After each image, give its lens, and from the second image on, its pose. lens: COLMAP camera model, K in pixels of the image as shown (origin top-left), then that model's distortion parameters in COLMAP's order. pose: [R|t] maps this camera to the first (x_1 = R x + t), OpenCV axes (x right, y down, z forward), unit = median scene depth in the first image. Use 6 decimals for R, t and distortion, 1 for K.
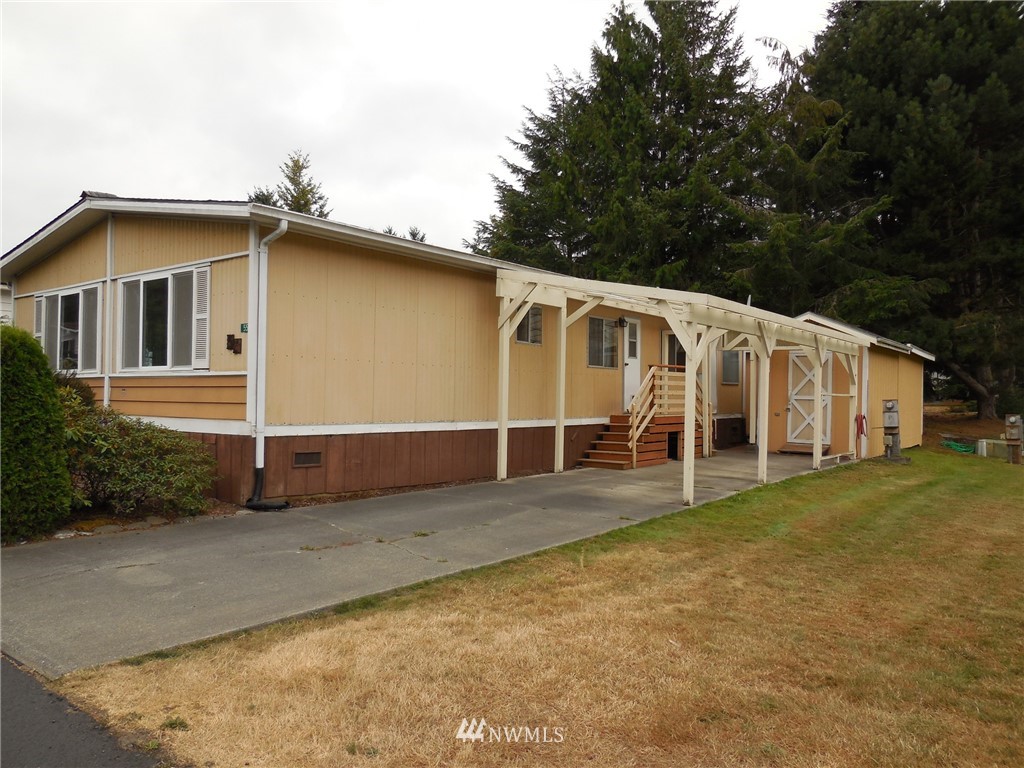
lens RADIAL K [[761.9, 0, 512.0], [0, 761.9, 384.0], [0, 0, 1]] dist [-0.019111, -0.002021]
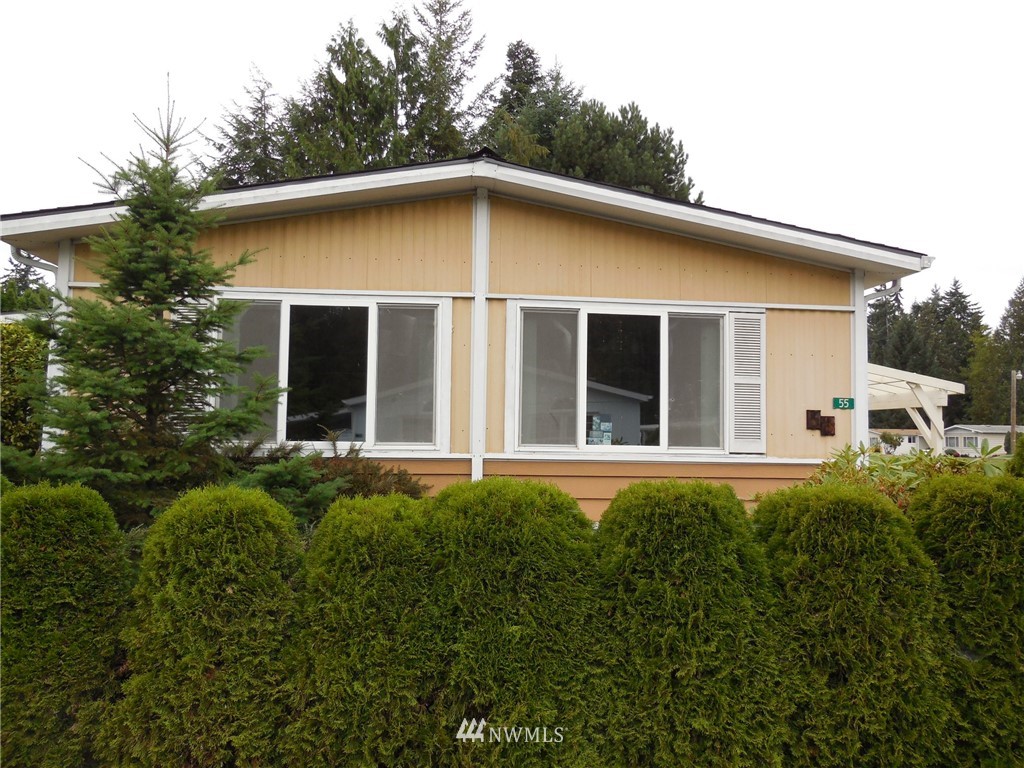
lens RADIAL K [[761.9, 0, 512.0], [0, 761.9, 384.0], [0, 0, 1]] dist [-0.019111, -0.002021]
pose [[0.731453, 0.054303, 0.679727, -1.037530], [-0.021817, 0.998177, -0.056267, -0.039075], [-0.681543, 0.026327, 0.731304, 0.606884]]
